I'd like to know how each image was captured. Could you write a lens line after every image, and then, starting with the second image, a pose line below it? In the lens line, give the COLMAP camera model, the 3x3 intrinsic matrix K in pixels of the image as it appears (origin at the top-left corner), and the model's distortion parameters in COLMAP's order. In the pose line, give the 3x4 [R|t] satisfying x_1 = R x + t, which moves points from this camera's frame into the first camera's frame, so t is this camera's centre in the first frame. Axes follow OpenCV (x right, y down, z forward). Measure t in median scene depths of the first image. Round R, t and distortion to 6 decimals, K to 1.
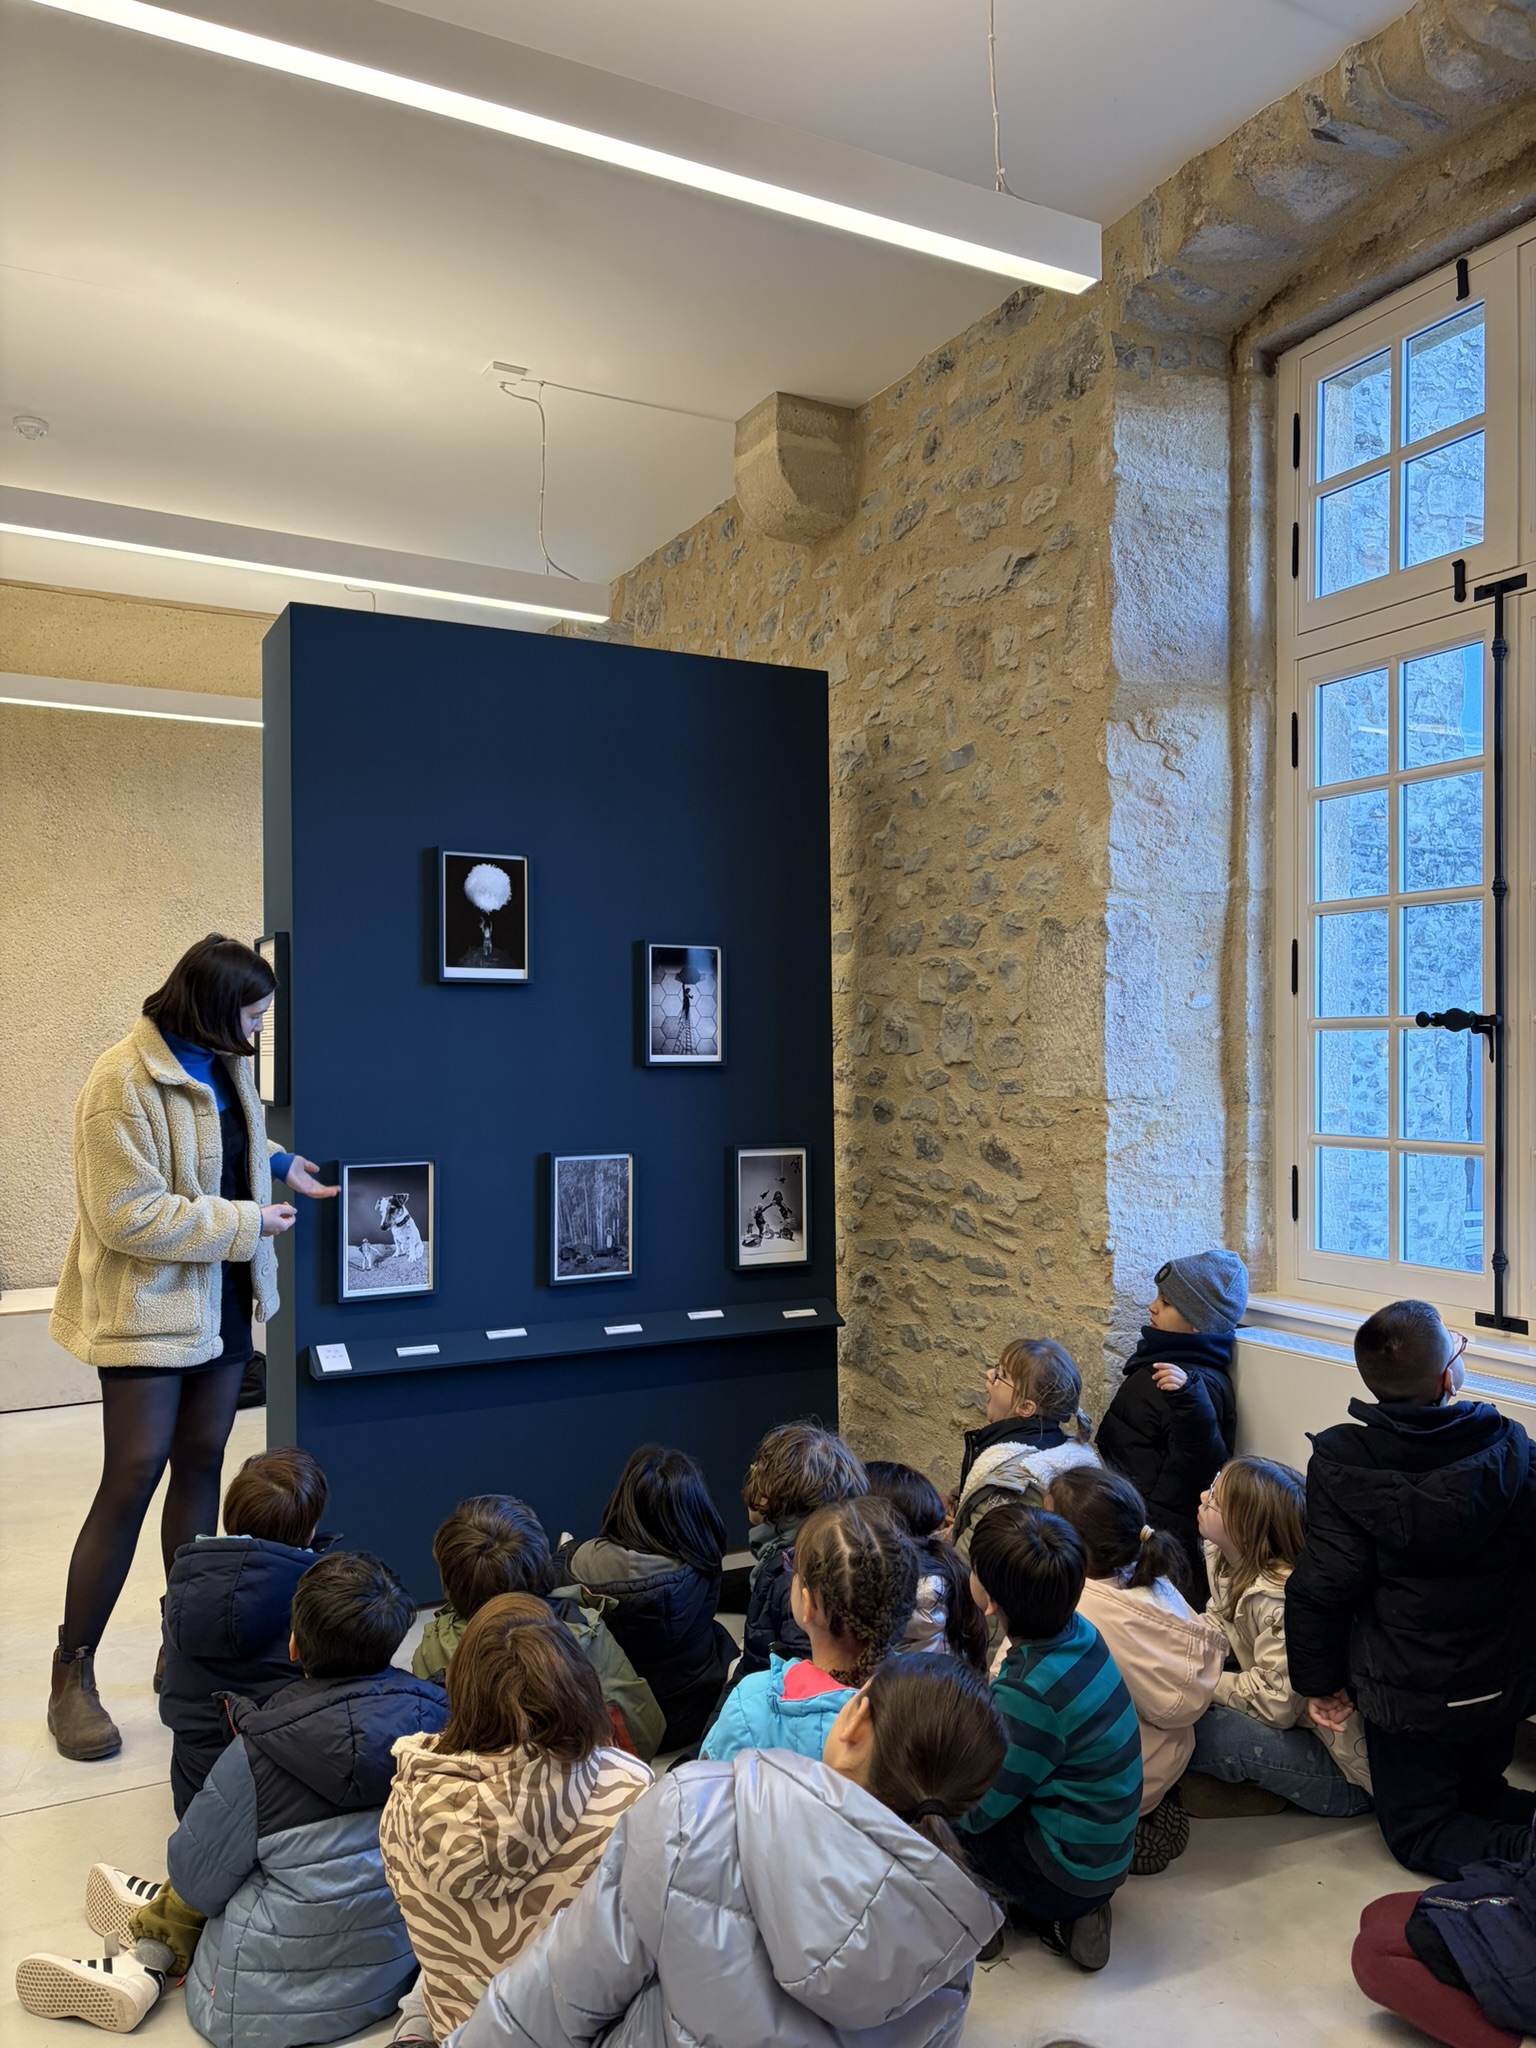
lens RADIAL K [[1546.4, 0, 771.2], [0, 1546.4, 1033.3], [0, 0, 1]] dist [0.006603, 0.000920]
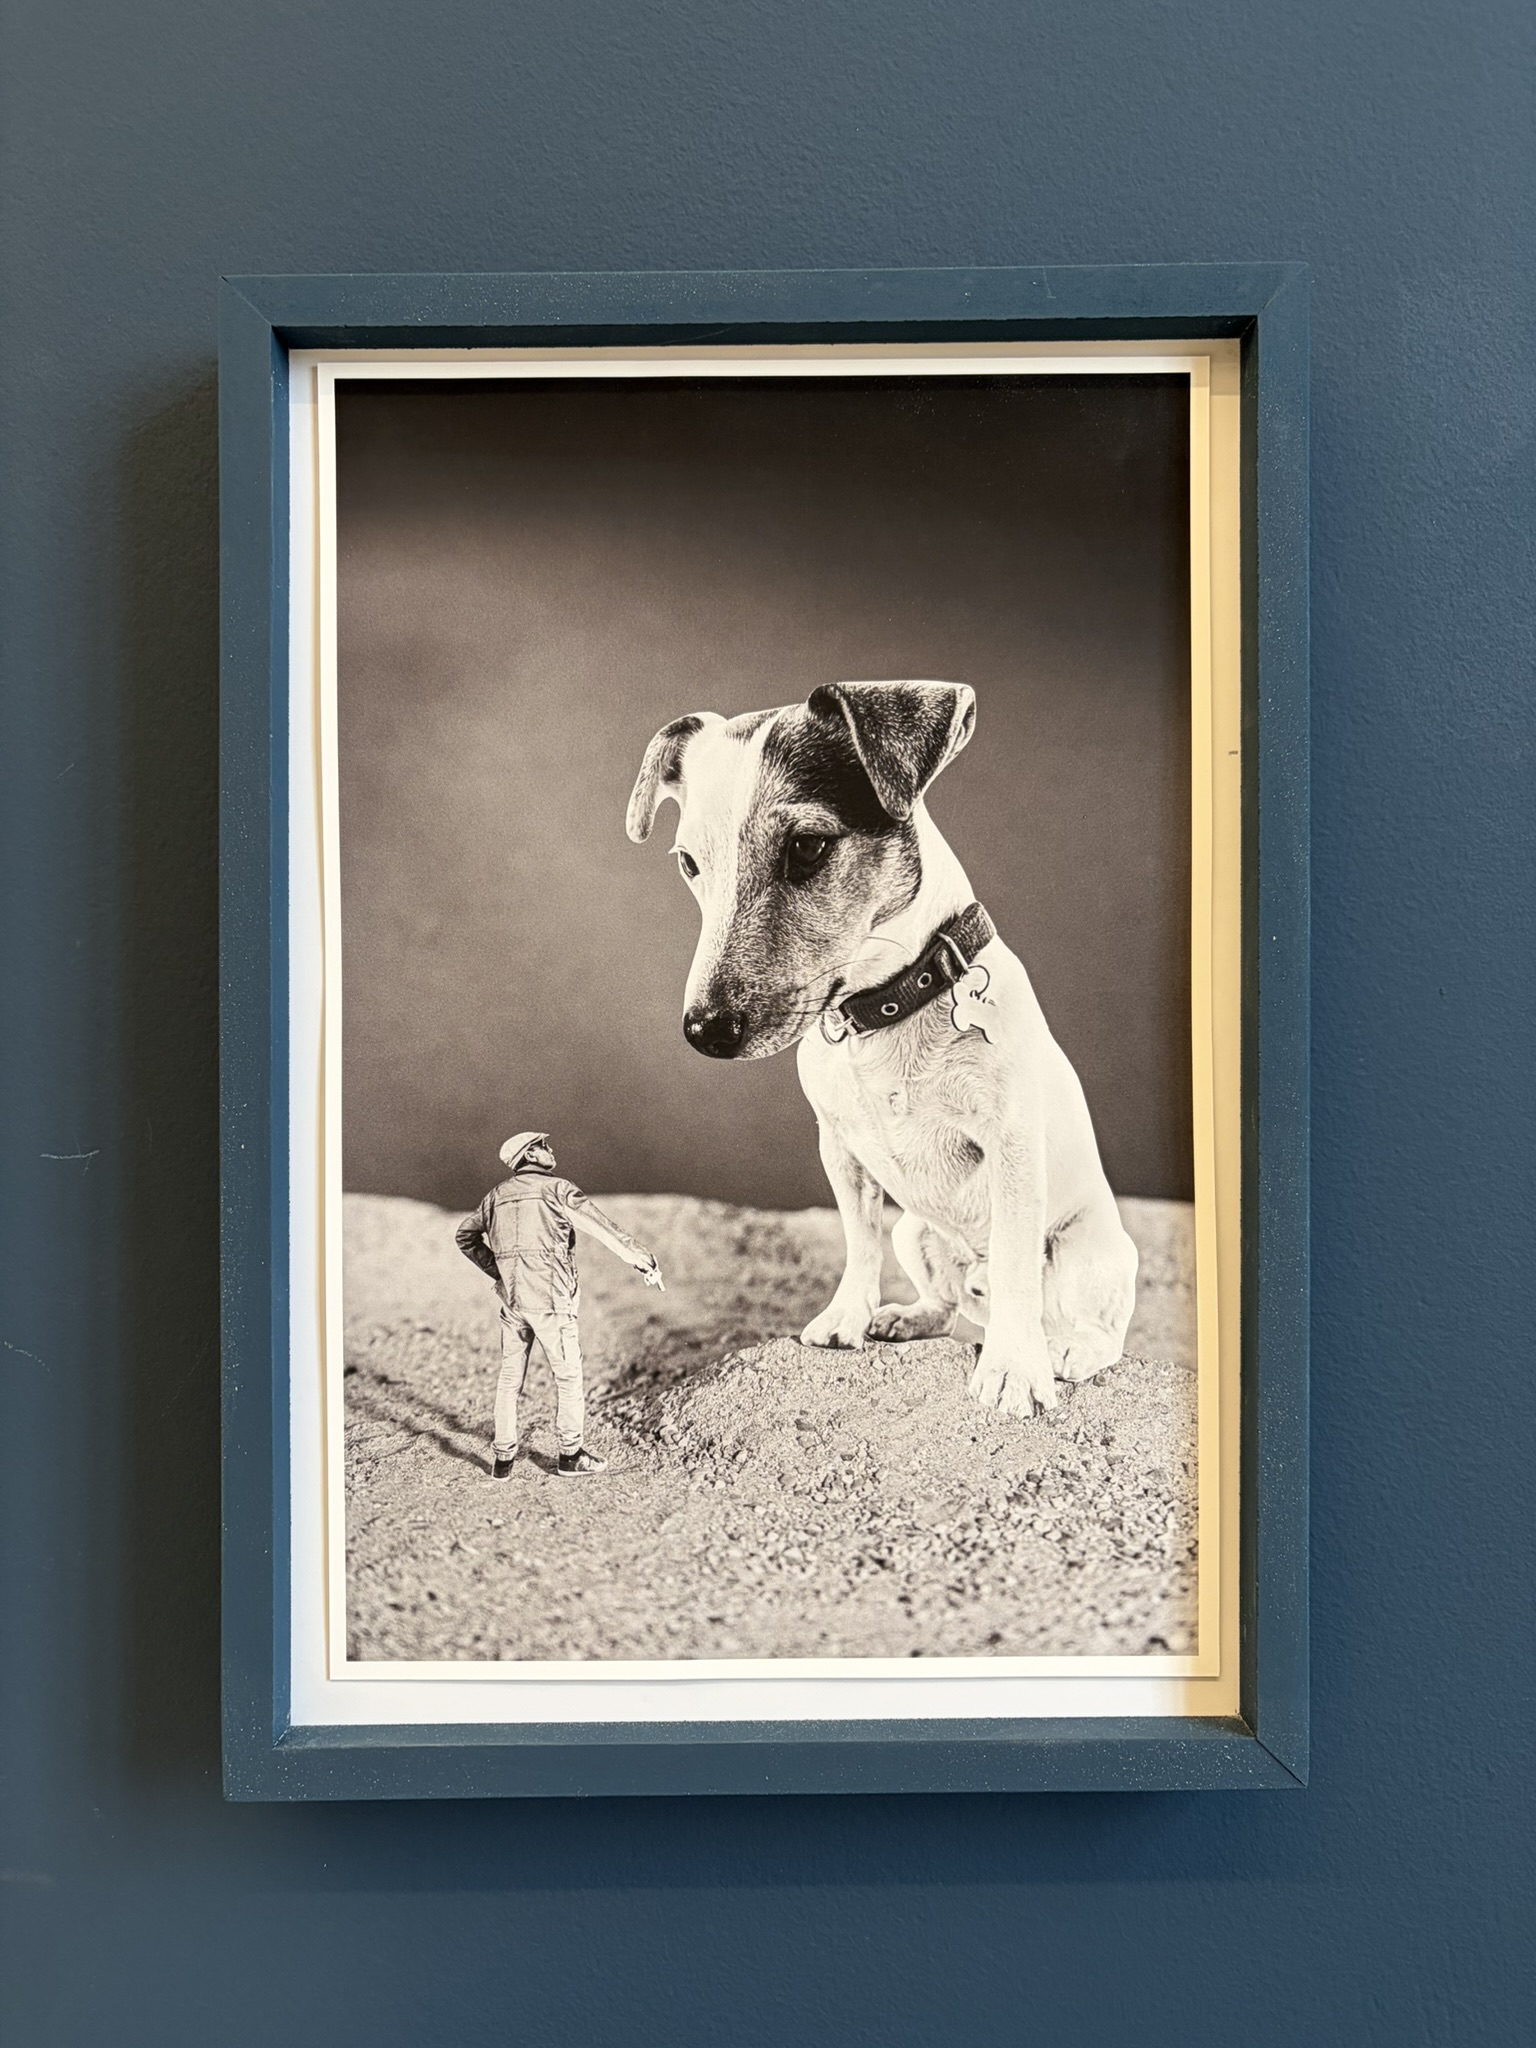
lens RADIAL K [[1546.4, 0, 772.6], [0, 1546.4, 1025.0], [0, 0, 1]] dist [0.006603, 0.000920]
pose [[0.882567, 0.003891, -0.470171, -0.202468], [-0.001892, 0.999987, 0.004723, 0.124797], [0.470183, -0.003279, 0.882563, 0.917611]]
